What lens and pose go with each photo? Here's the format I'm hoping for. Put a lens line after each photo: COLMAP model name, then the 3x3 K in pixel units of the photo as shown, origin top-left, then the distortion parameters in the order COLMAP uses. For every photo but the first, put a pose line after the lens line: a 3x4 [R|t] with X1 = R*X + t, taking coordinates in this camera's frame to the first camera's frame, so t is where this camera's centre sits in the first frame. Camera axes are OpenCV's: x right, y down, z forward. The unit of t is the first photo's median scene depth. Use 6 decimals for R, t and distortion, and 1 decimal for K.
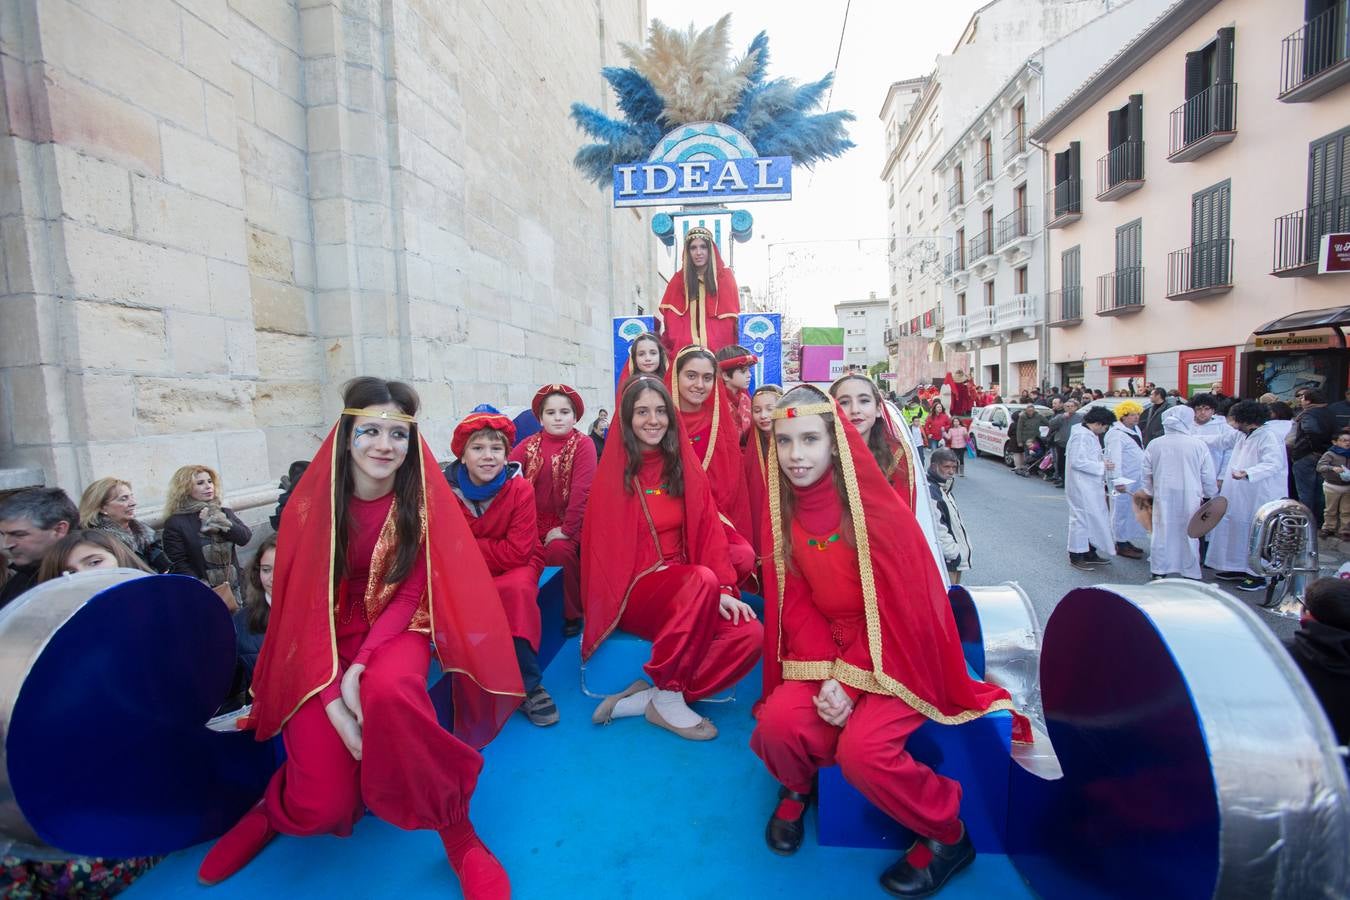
lens RADIAL K [[625.0, 0, 675.6], [0, 625.0, 443.4], [0, 0, 1]] dist [-0.043751, 0.014626]
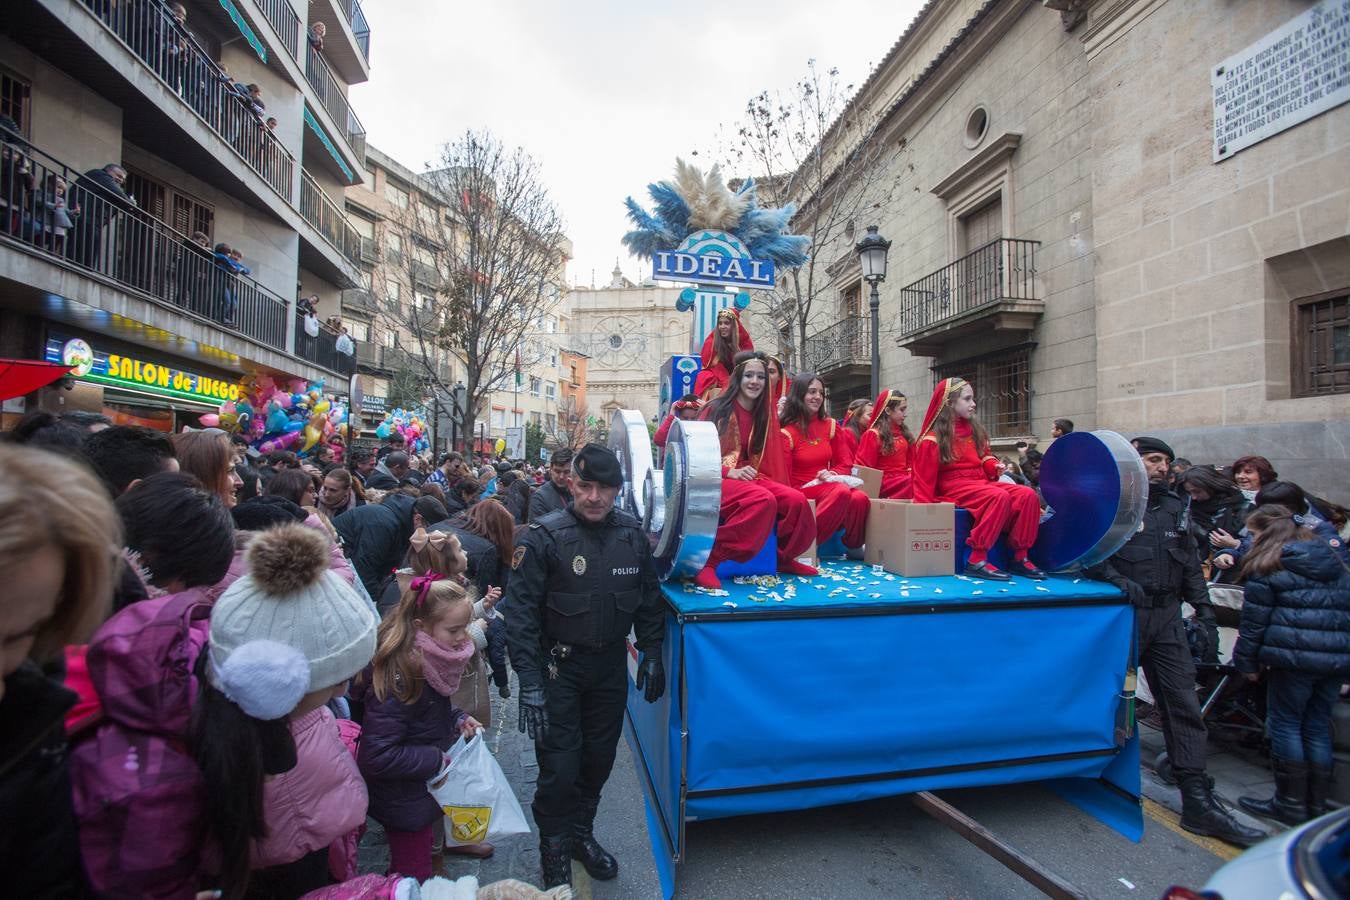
lens RADIAL K [[625.0, 0, 680.2], [0, 625.0, 457.9], [0, 0, 1]] dist [-0.043751, 0.014626]
pose [[0.952480, 0.044360, 0.301353, -0.449149], [-0.012456, 0.994183, -0.106978, 0.161628], [-0.304346, 0.098141, 0.947492, -0.290292]]
